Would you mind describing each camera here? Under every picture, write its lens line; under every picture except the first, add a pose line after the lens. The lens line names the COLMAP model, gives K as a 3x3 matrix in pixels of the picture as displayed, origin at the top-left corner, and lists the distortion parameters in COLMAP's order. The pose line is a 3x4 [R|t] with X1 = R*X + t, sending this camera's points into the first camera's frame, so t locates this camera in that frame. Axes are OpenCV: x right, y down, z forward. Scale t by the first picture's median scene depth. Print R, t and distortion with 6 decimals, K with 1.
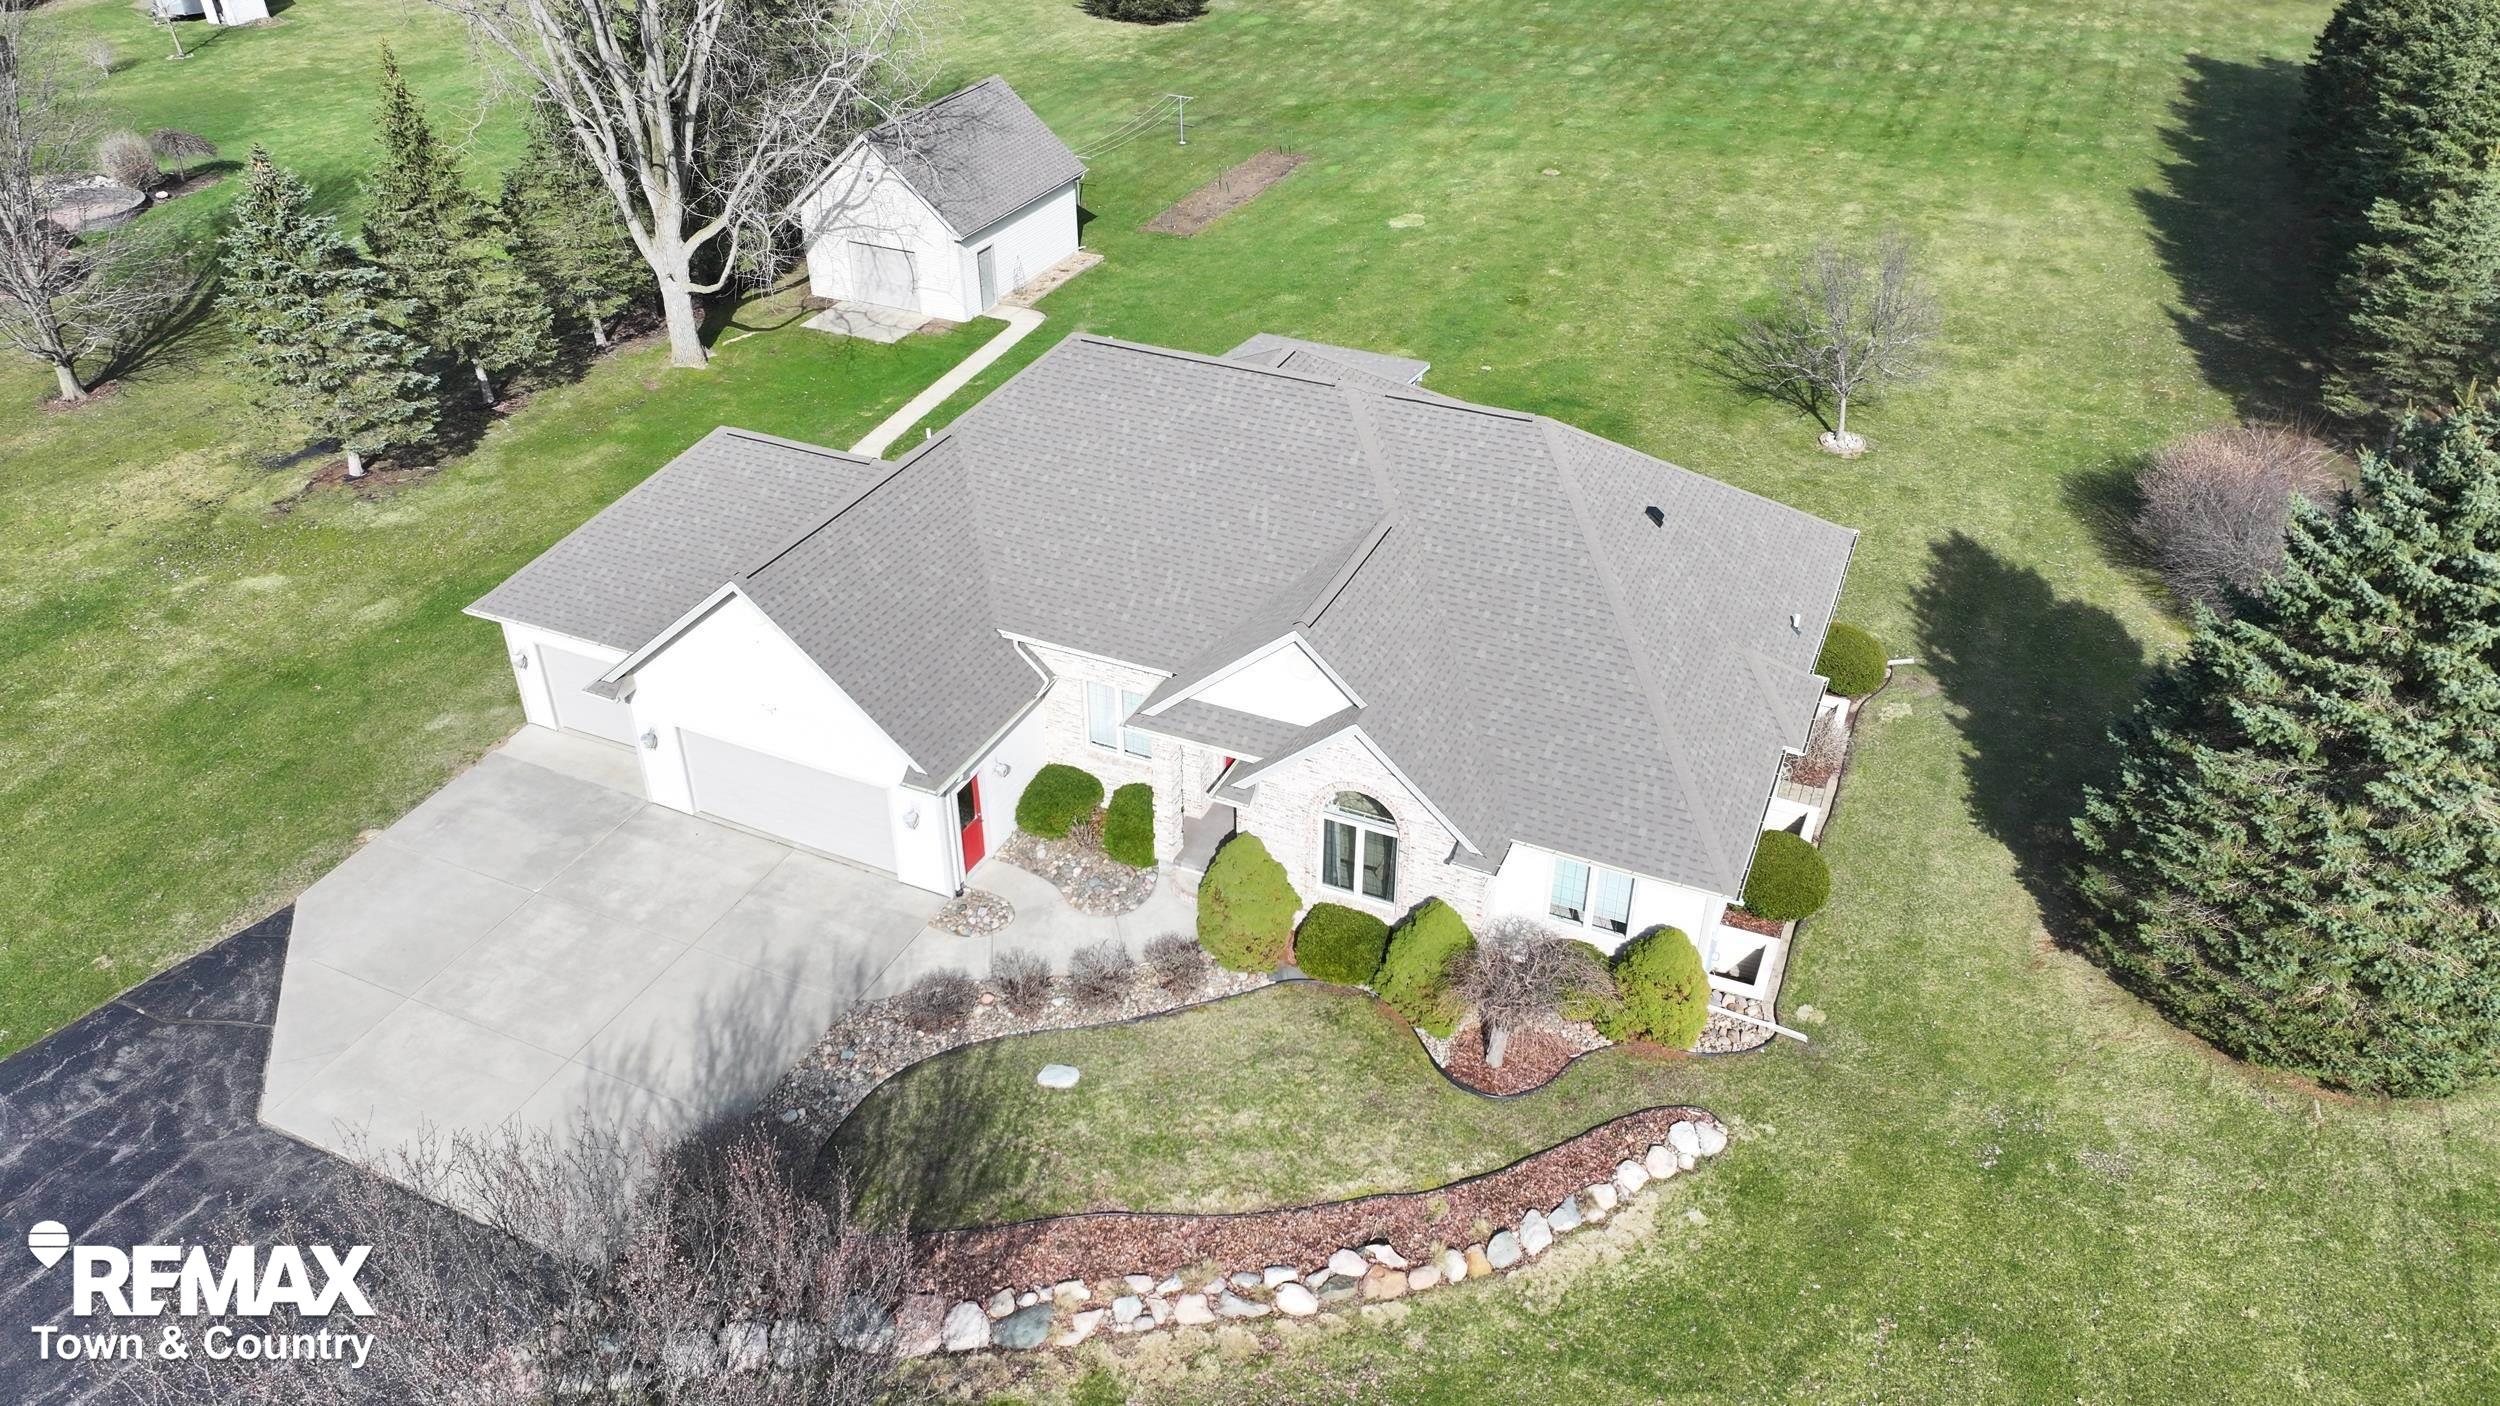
lens RADIAL K [[1755.9, 0, 1242.5], [0, 1755.9, 700.1], [0, 0, 1]] dist [0.003401, 0.009463]
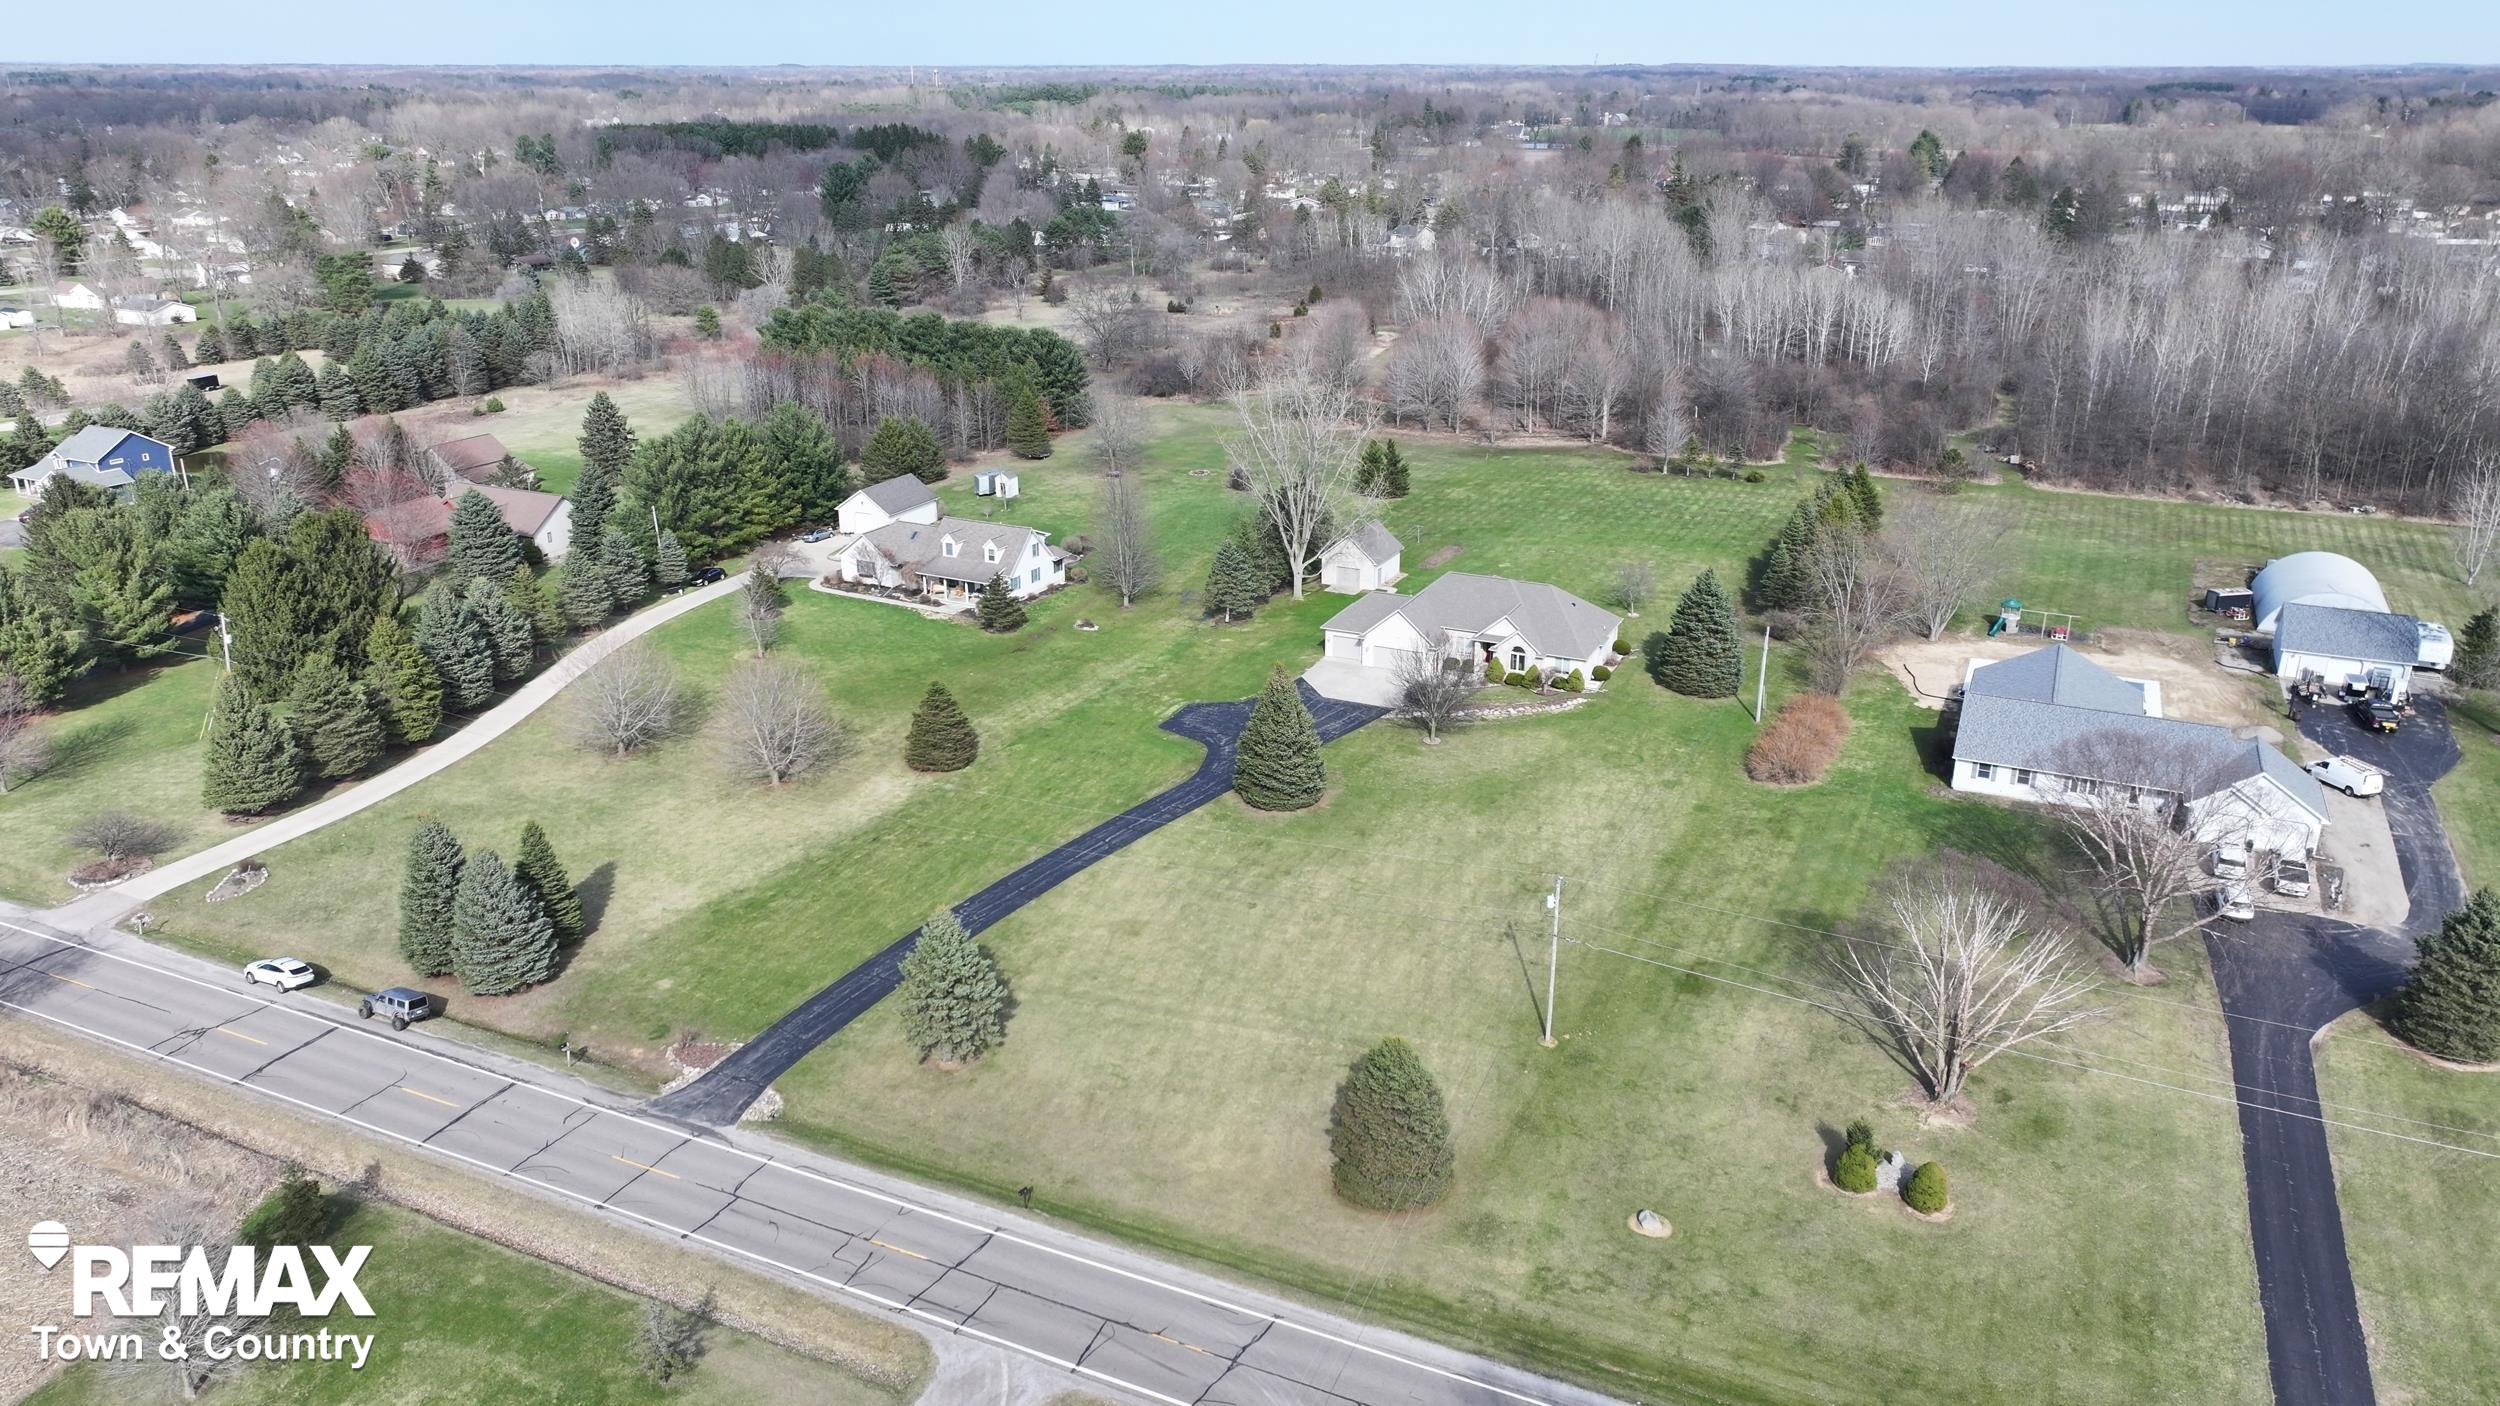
lens RADIAL K [[1755.9, 0, 1235.2], [0, 1755.9, 721.8], [0, 0, 1]] dist [0.003401, 0.009463]
pose [[0.999878, 0.007381, -0.013740, -0.548712], [-0.010259, 0.974782, -0.222923, 1.126530], [0.011748, 0.223037, 0.974739, -3.185721]]
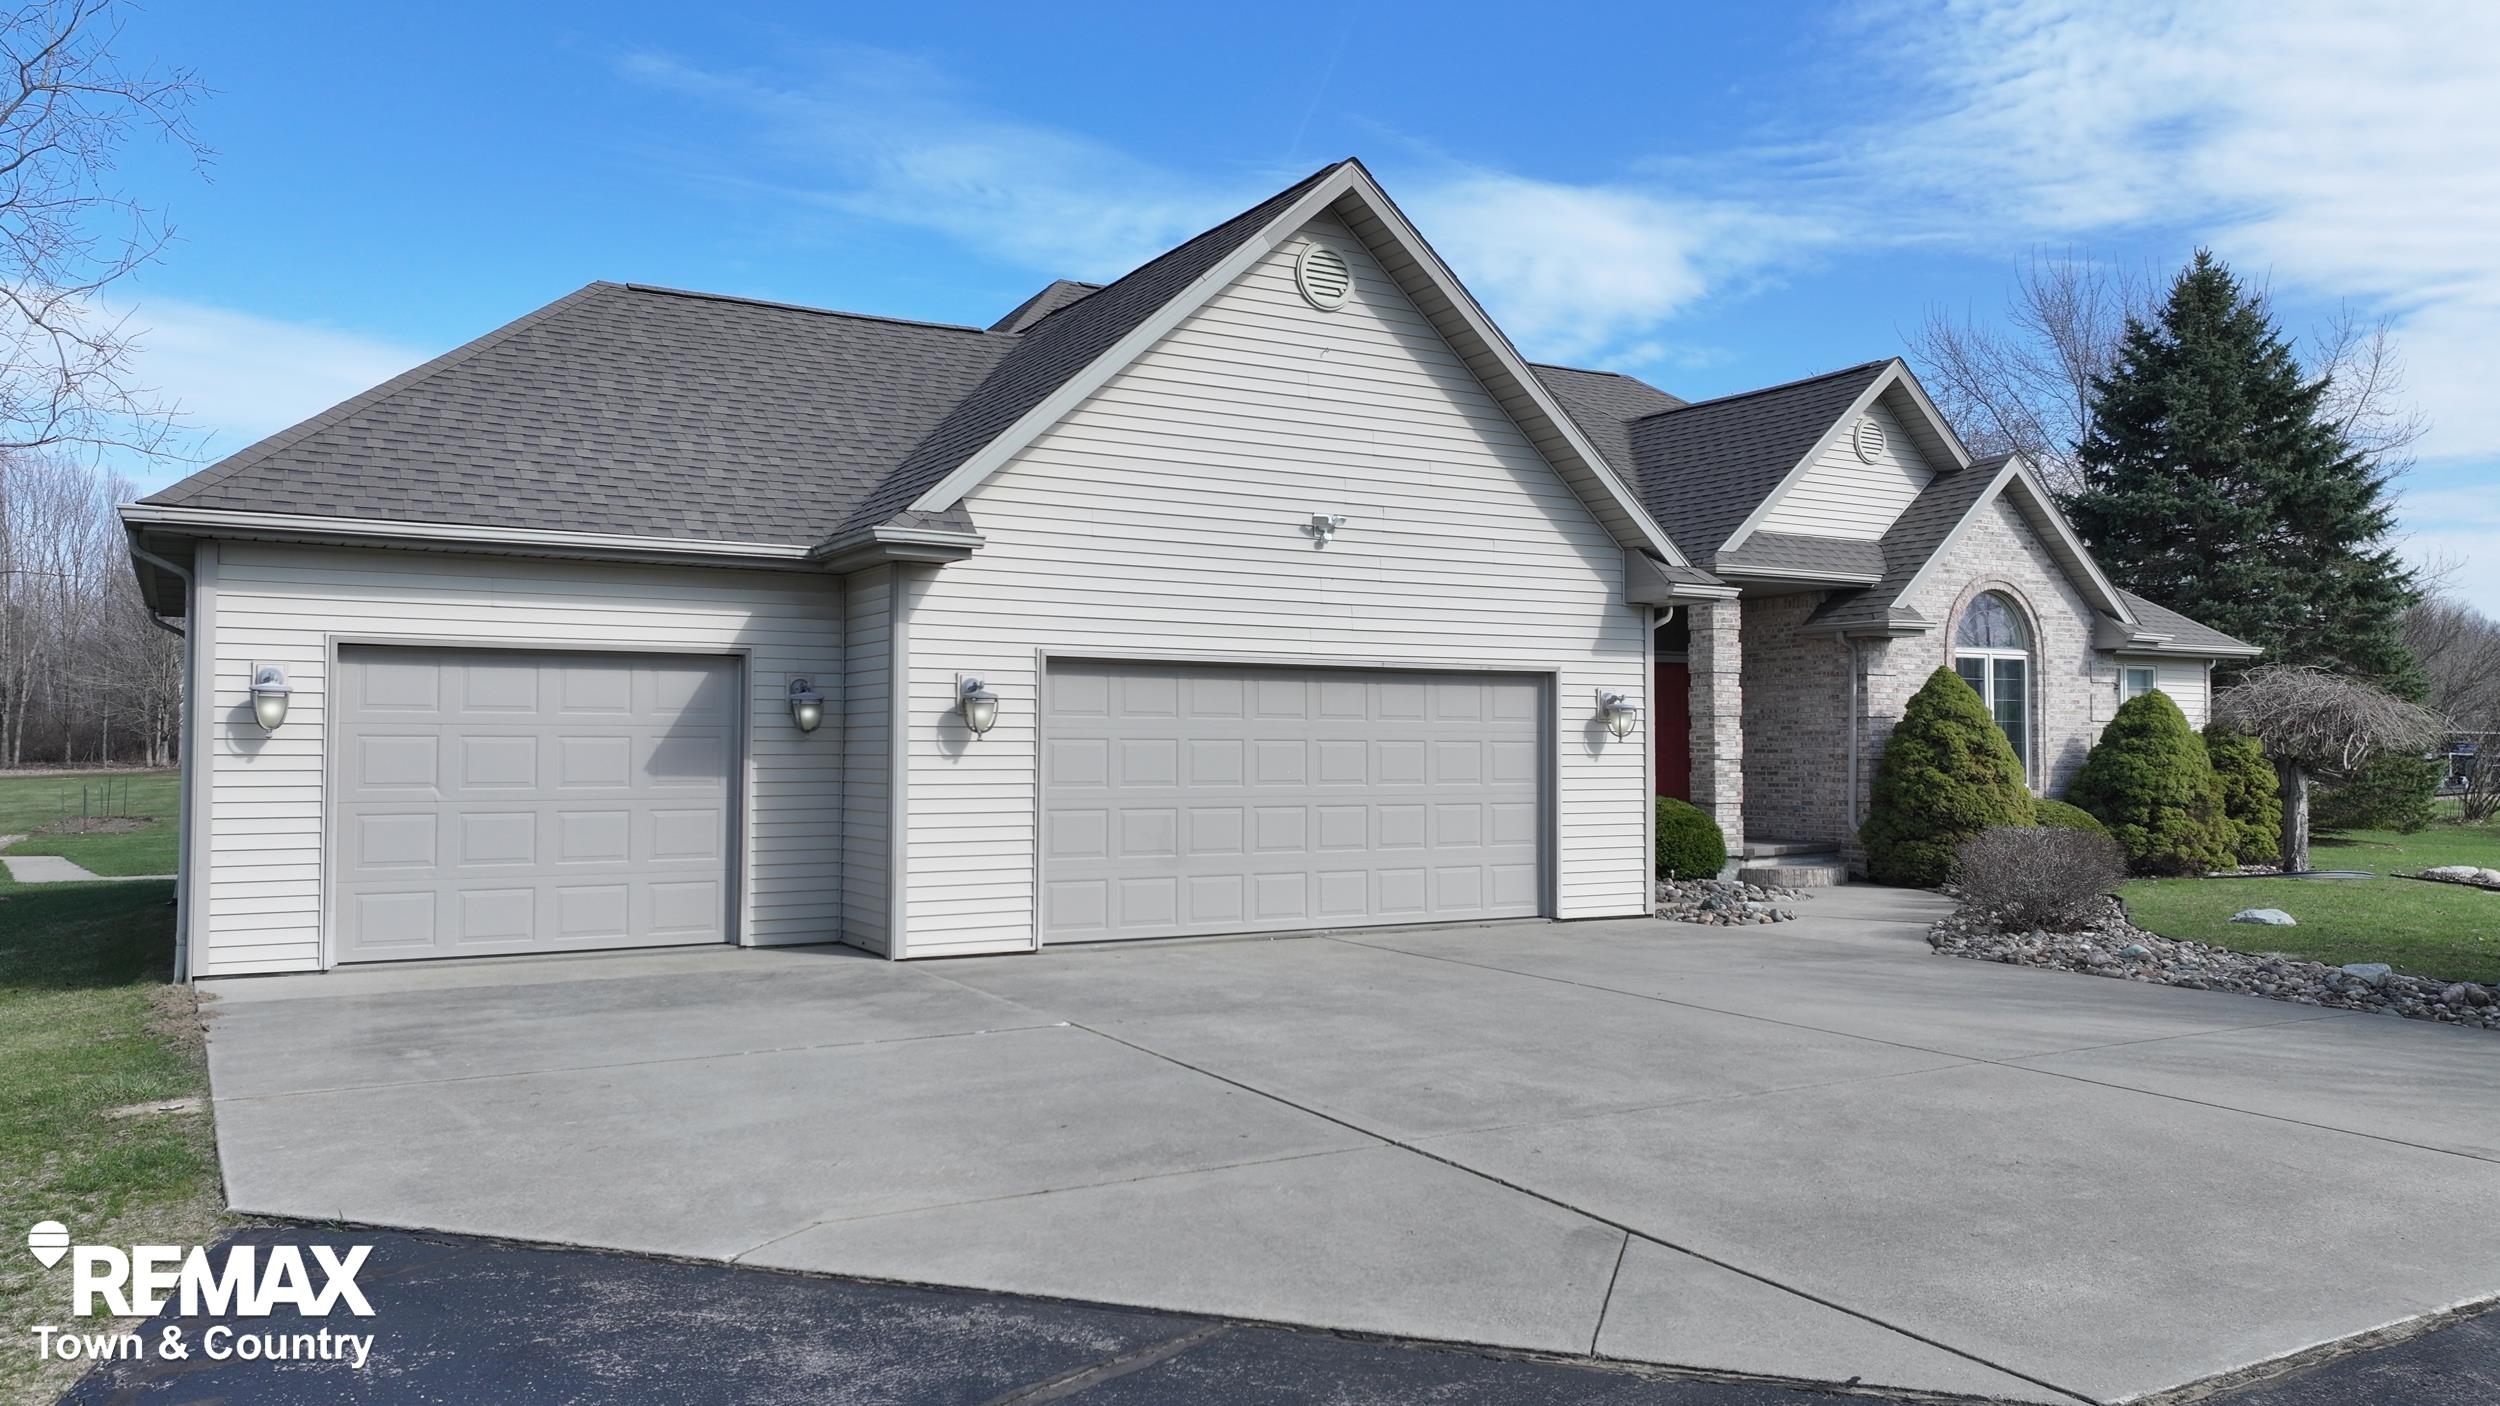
lens RADIAL K [[1755.9, 0, 1266.3], [0, 1755.9, 722.4], [0, 0, 1]] dist [0.003401, 0.009463]
pose [[0.567702, 0.011595, 0.823153, -0.523053], [0.452535, 0.830881, -0.323803, 0.147660], [-0.687697, 0.556329, 0.466445, 0.683163]]
